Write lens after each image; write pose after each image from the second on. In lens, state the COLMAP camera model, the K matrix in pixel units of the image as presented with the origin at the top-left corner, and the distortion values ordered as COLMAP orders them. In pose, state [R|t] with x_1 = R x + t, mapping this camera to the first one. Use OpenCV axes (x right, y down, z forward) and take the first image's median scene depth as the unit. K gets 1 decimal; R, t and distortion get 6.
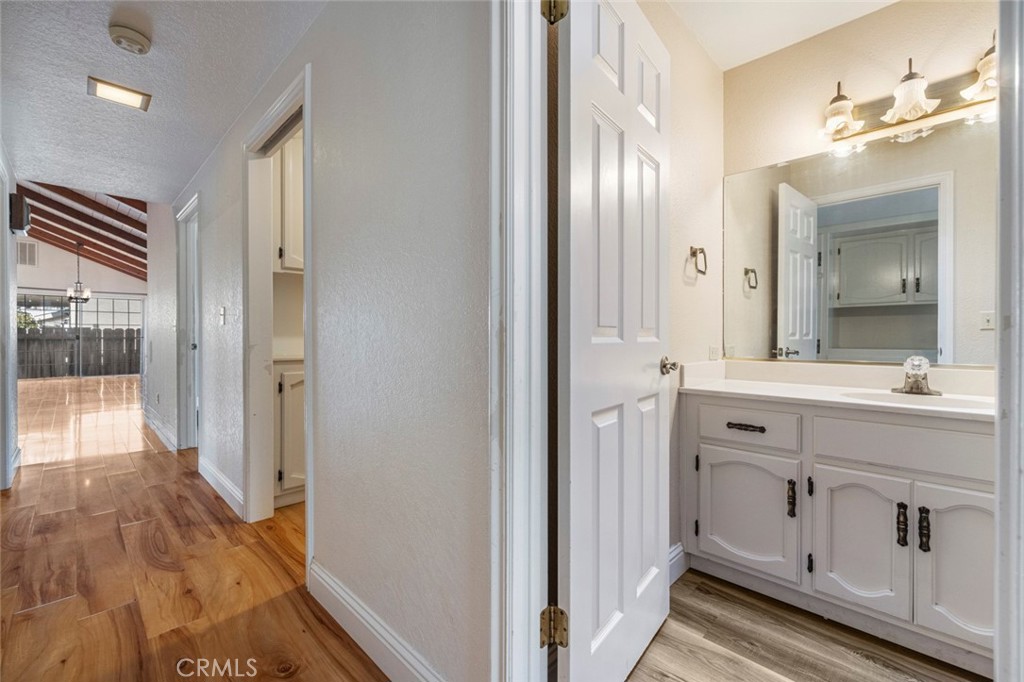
lens RADIAL K [[430.4, 0, 508.4], [0, 430.4, 335.7], [0, 0, 1]] dist [-0.006214, 0.000345]
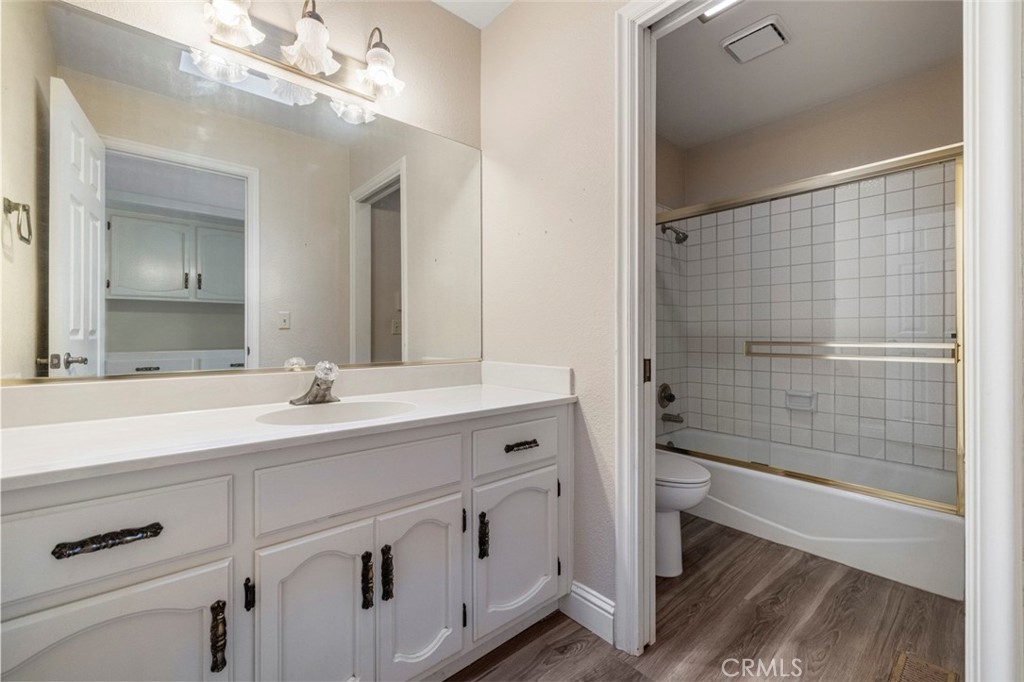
lens RADIAL K [[430.4, 0, 508.4], [0, 430.4, 335.7], [0, 0, 1]] dist [-0.006214, 0.000345]
pose [[0.074665, 0.000986, 0.997208, 0.152786], [0.002240, 0.999997, -0.001157, 0.007786], [-0.997206, 0.002320, 0.074663, 0.580701]]
